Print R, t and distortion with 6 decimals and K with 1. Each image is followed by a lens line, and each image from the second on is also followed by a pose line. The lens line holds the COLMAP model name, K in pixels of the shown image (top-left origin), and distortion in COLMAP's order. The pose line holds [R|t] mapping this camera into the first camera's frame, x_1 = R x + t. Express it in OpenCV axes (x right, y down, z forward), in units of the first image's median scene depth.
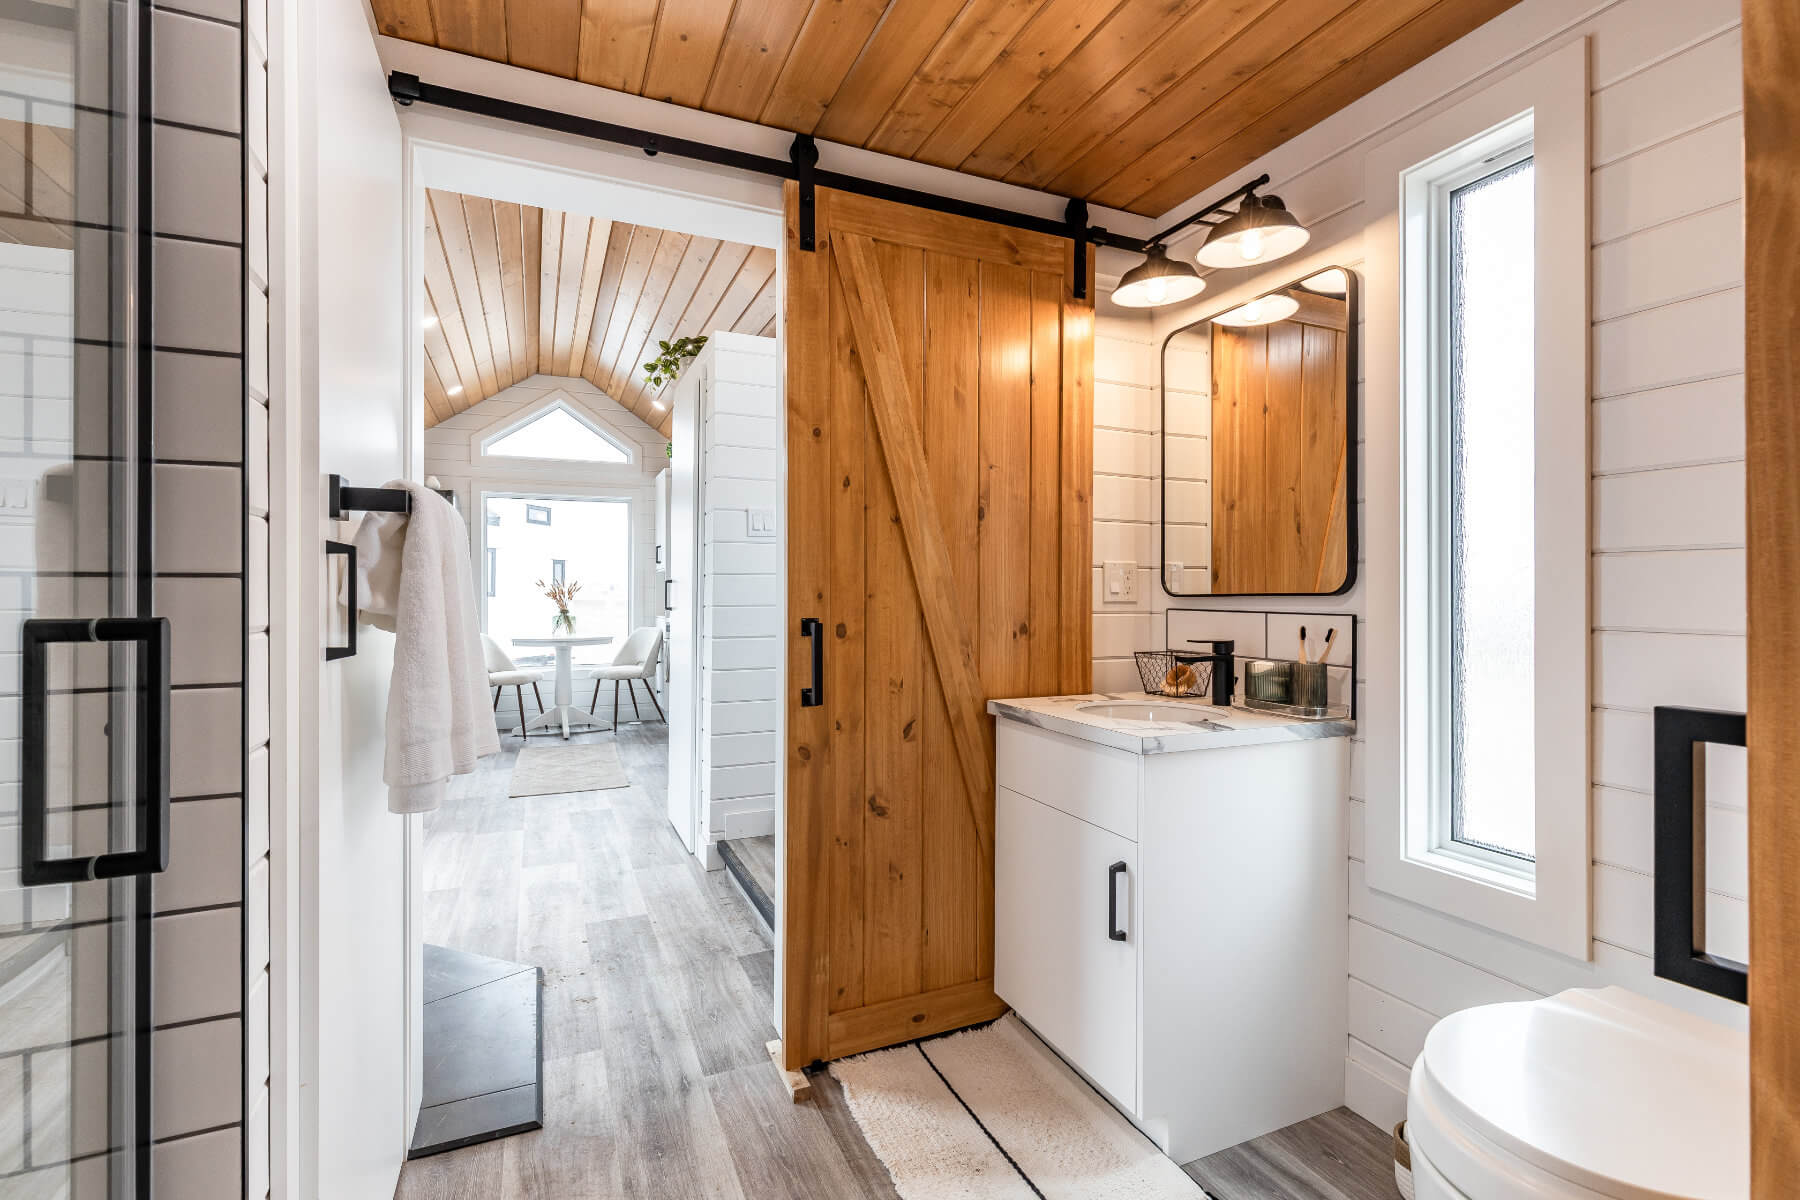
lens RADIAL K [[819.9, 0, 897.4], [0, 819.9, 598.8], [0, 0, 1]] dist [0.006708, -0.001252]
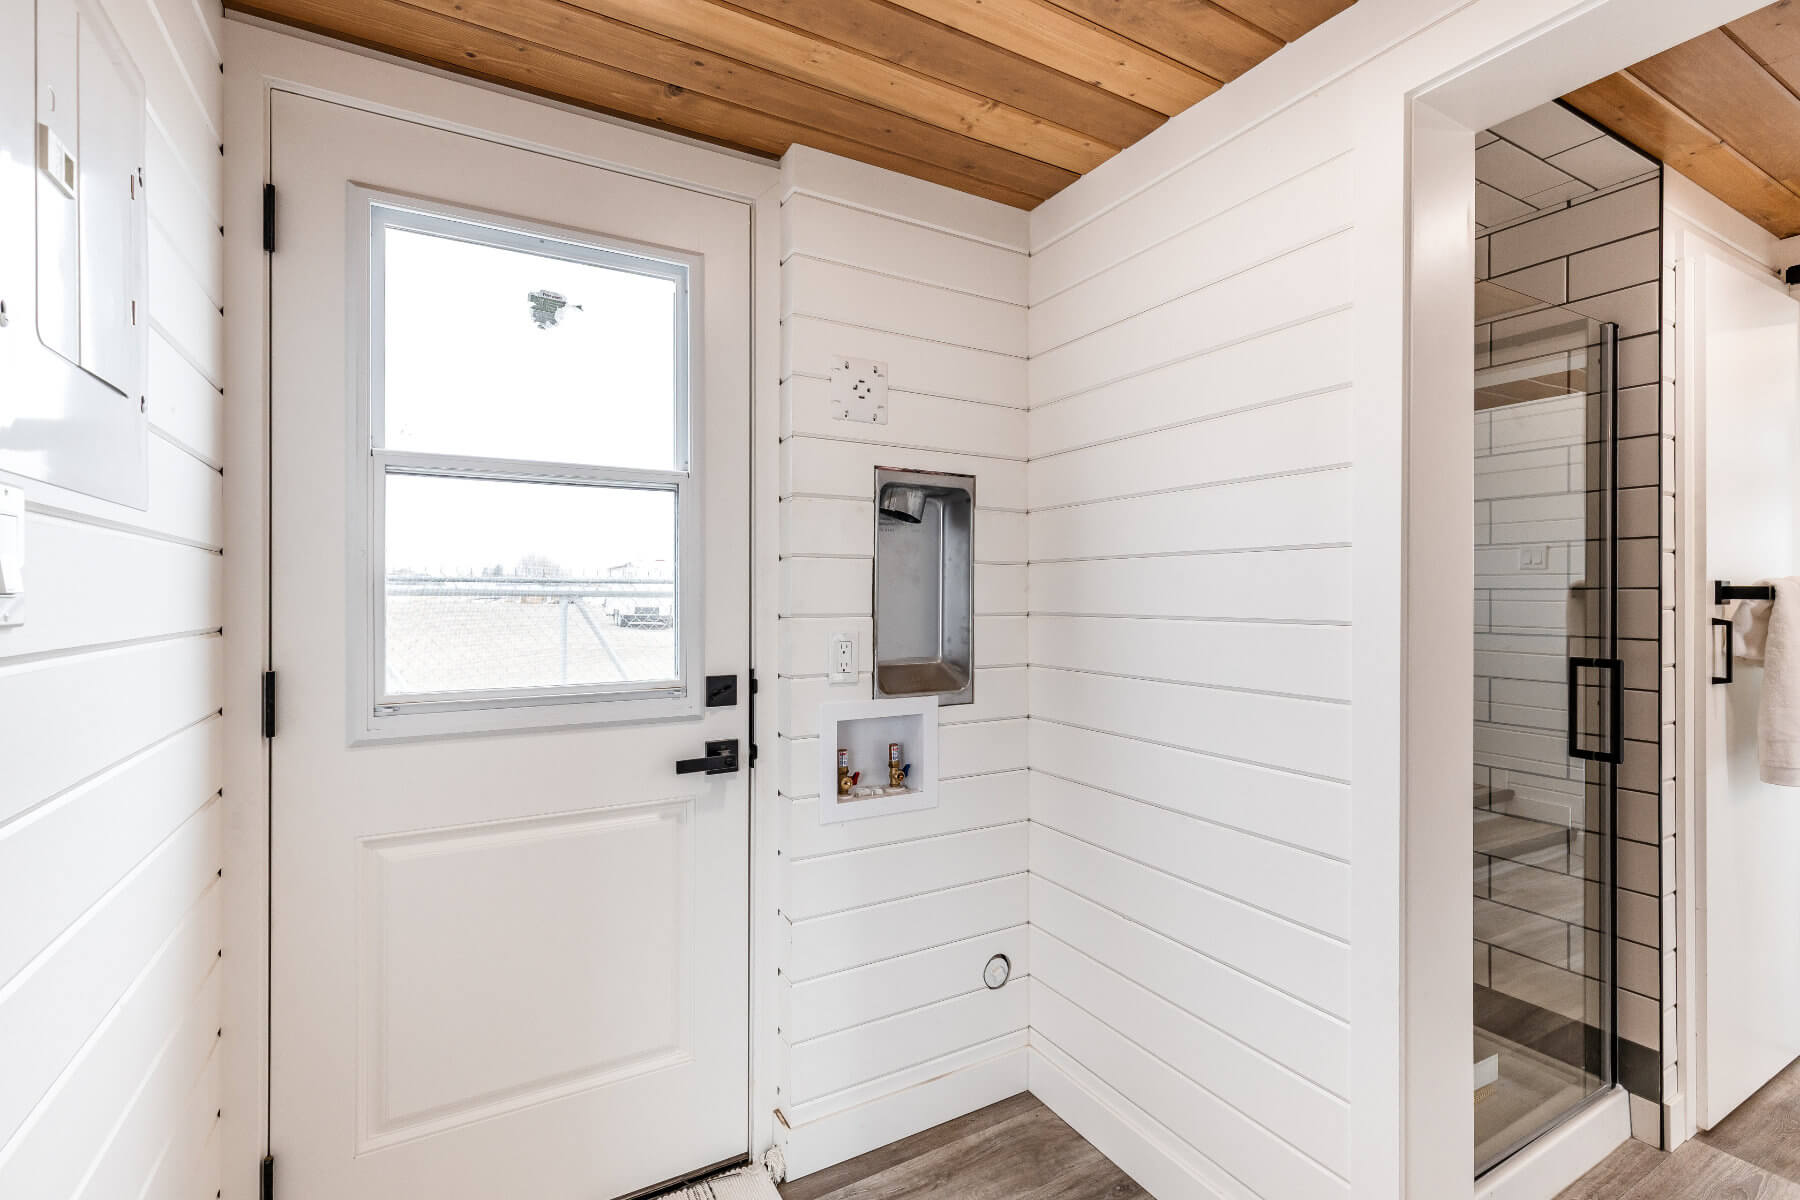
lens RADIAL K [[819.9, 0, 898.5], [0, 819.9, 588.8], [0, 0, 1]] dist [0.006708, -0.001252]
pose [[0.108872, -0.003755, -0.994049, 0.489964], [-0.007035, 0.999965, -0.004548, -0.060855], [0.994031, 0.007489, 0.108842, -0.524905]]
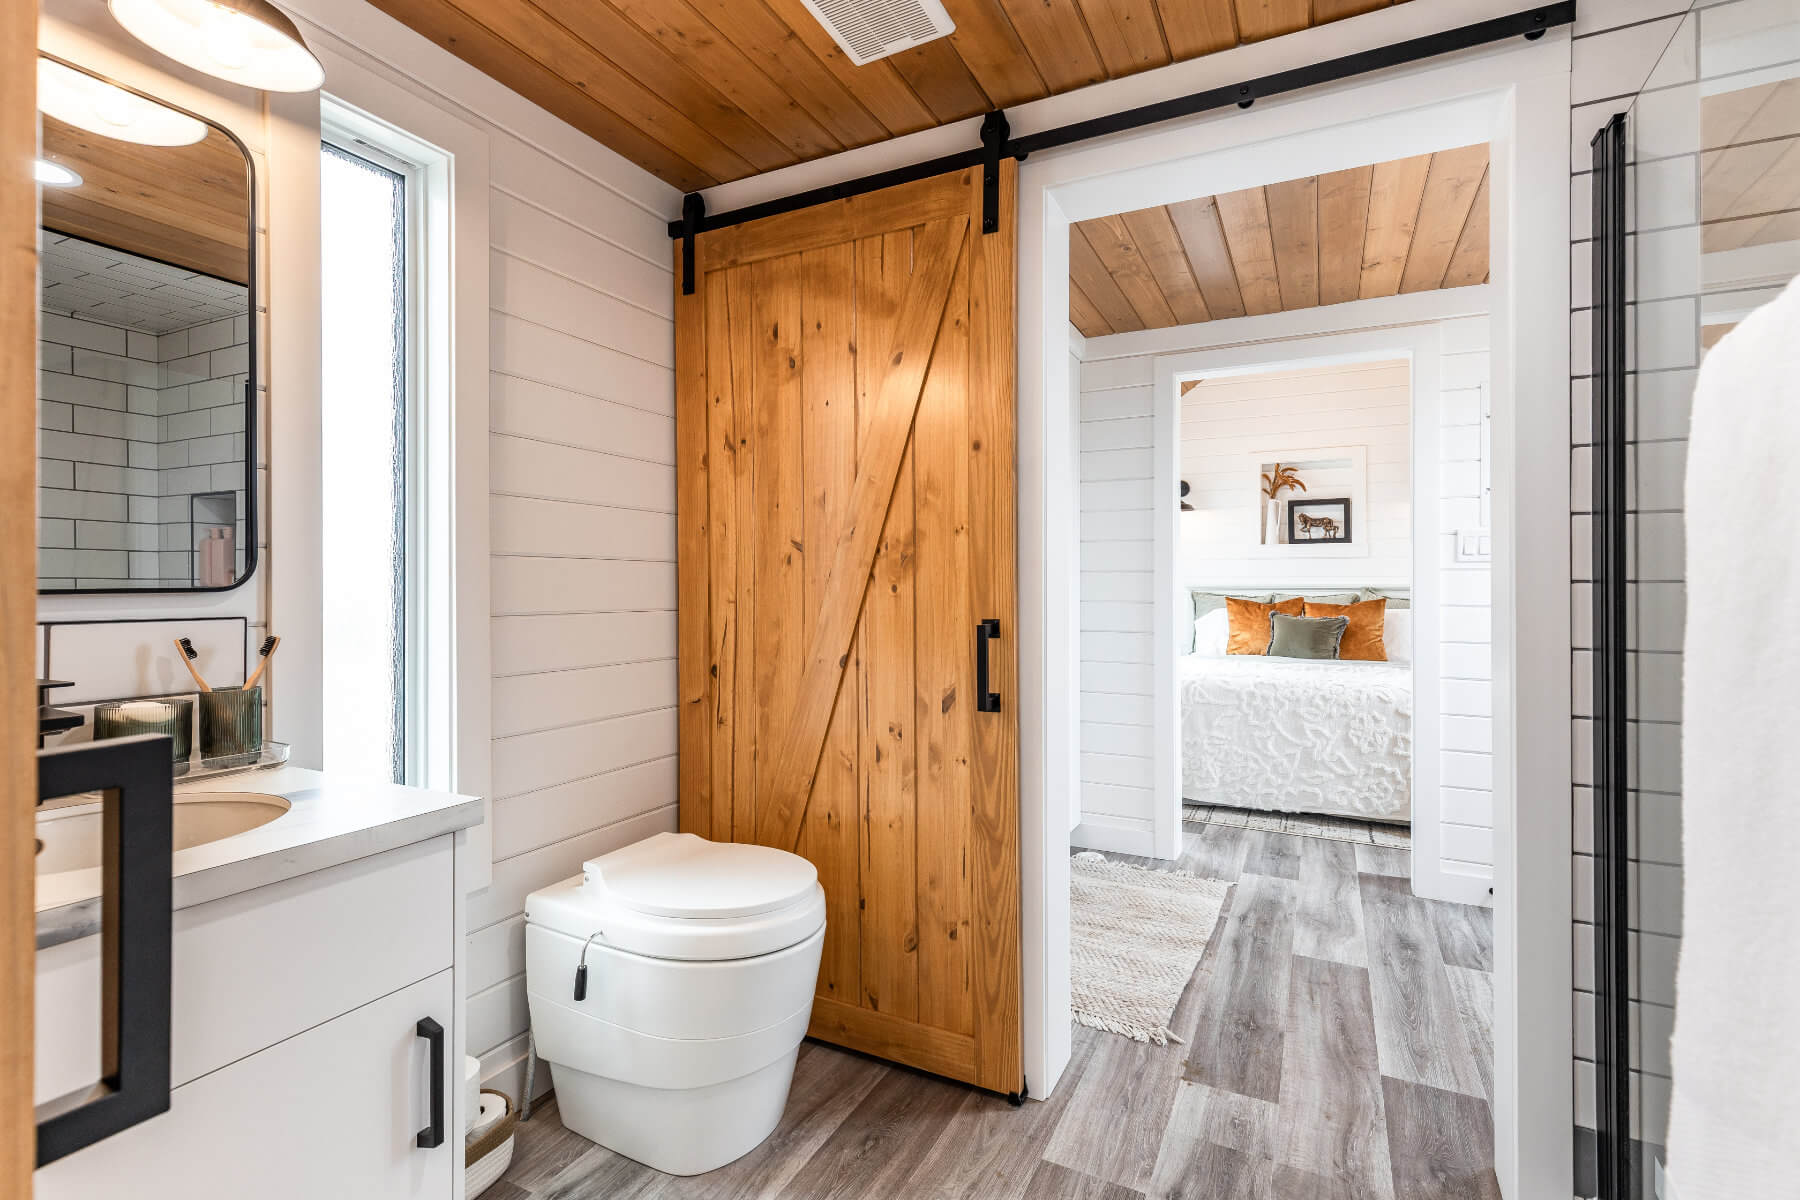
lens RADIAL K [[834.7, 0, 914.5], [0, 834.7, 575.0], [0, 0, 1]] dist [0.003081, -0.000957]
pose [[-0.645304, 0.002046, 0.763923, -0.380589], [0.000252, 0.999997, -0.002465, -0.016316], [-0.763925, -0.001398, -0.645303, 0.937176]]
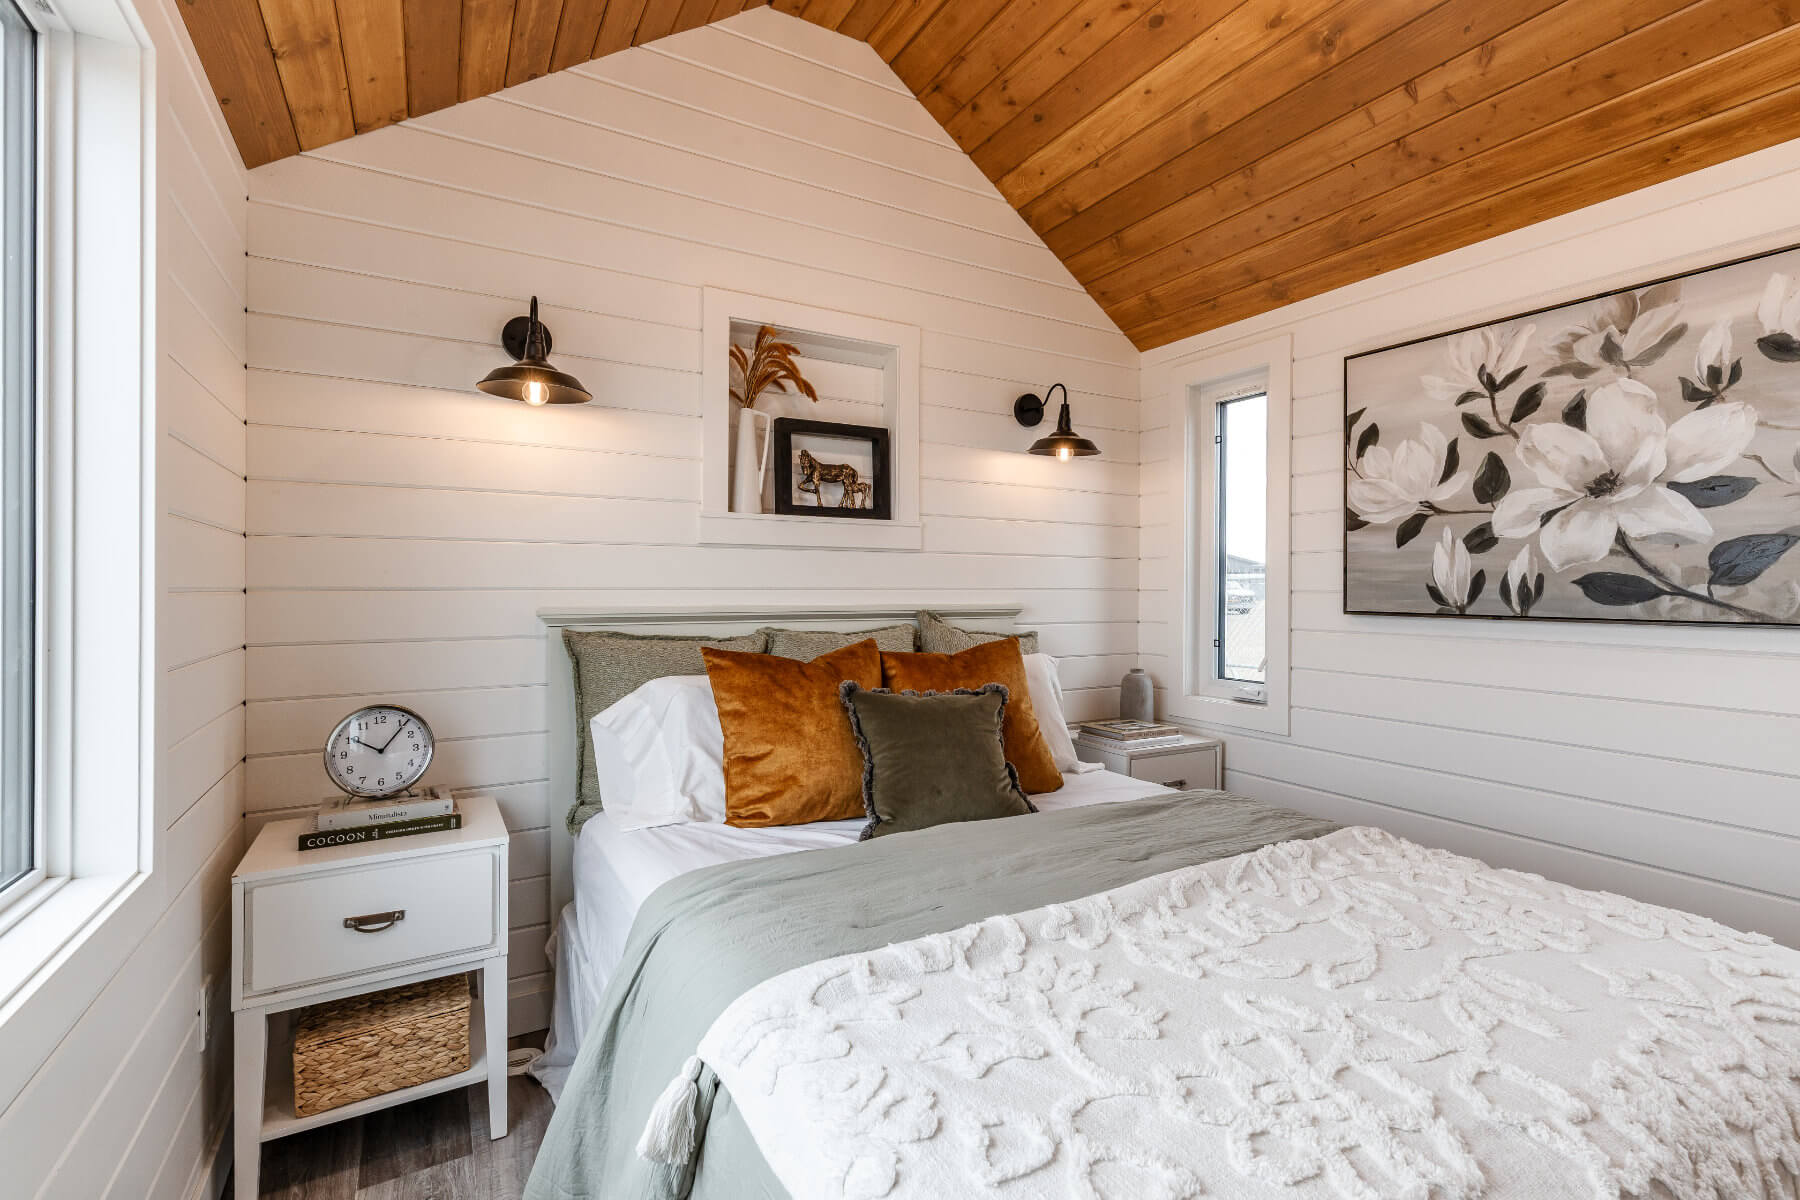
lens RADIAL K [[819.9, 0, 911.9], [0, 819.9, 590.5], [0, 0, 1]] dist [0.006708, -0.001252]
pose [[-0.993314, -0.005608, -0.115308, 1.036665], [-0.006796, 0.999928, 0.009908, -0.029382], [0.115244, 0.010625, -0.993280, -0.759770]]
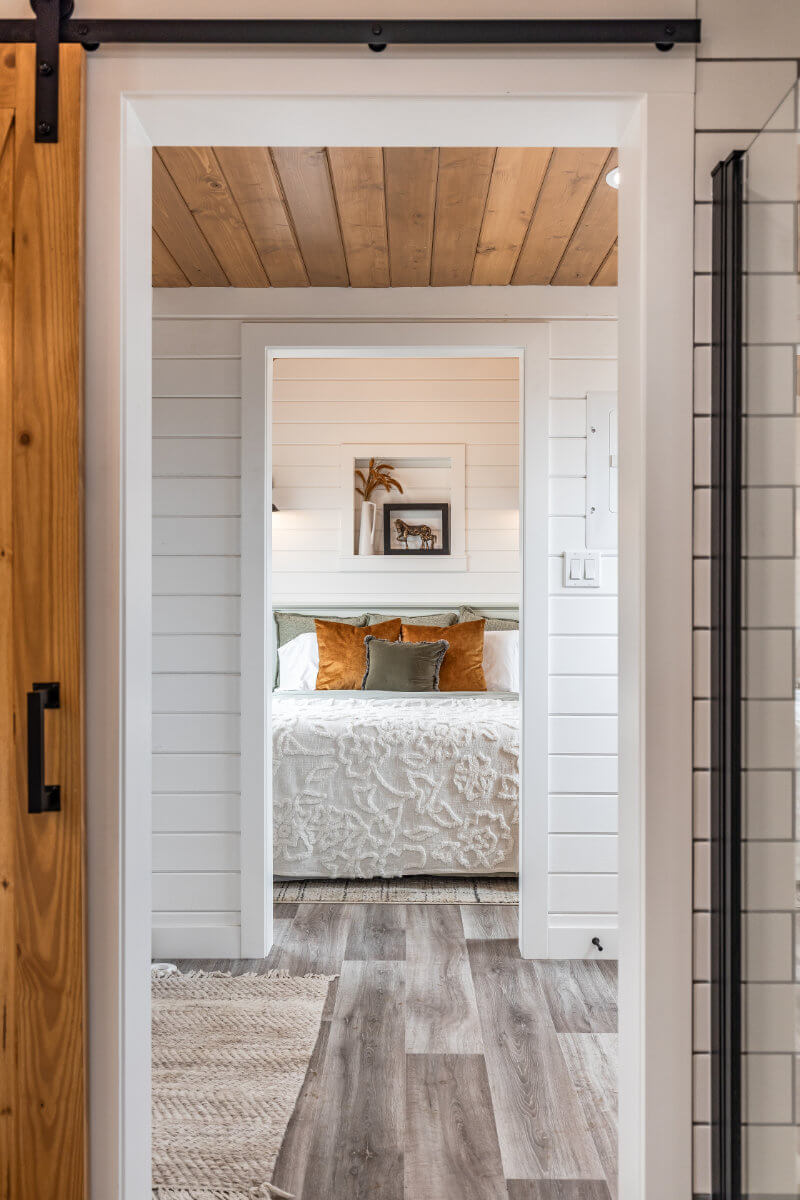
lens RADIAL K [[1078.0, 0, 414.2], [0, 1078.0, 587.2], [0, 0, 1]] dist [0.008720, -0.014025]
pose [[-0.918320, -0.002733, 0.395829, -0.336011], [-0.001545, 0.999993, 0.003320, -0.048953], [-0.395835, 0.002437, -0.918318, 0.947522]]
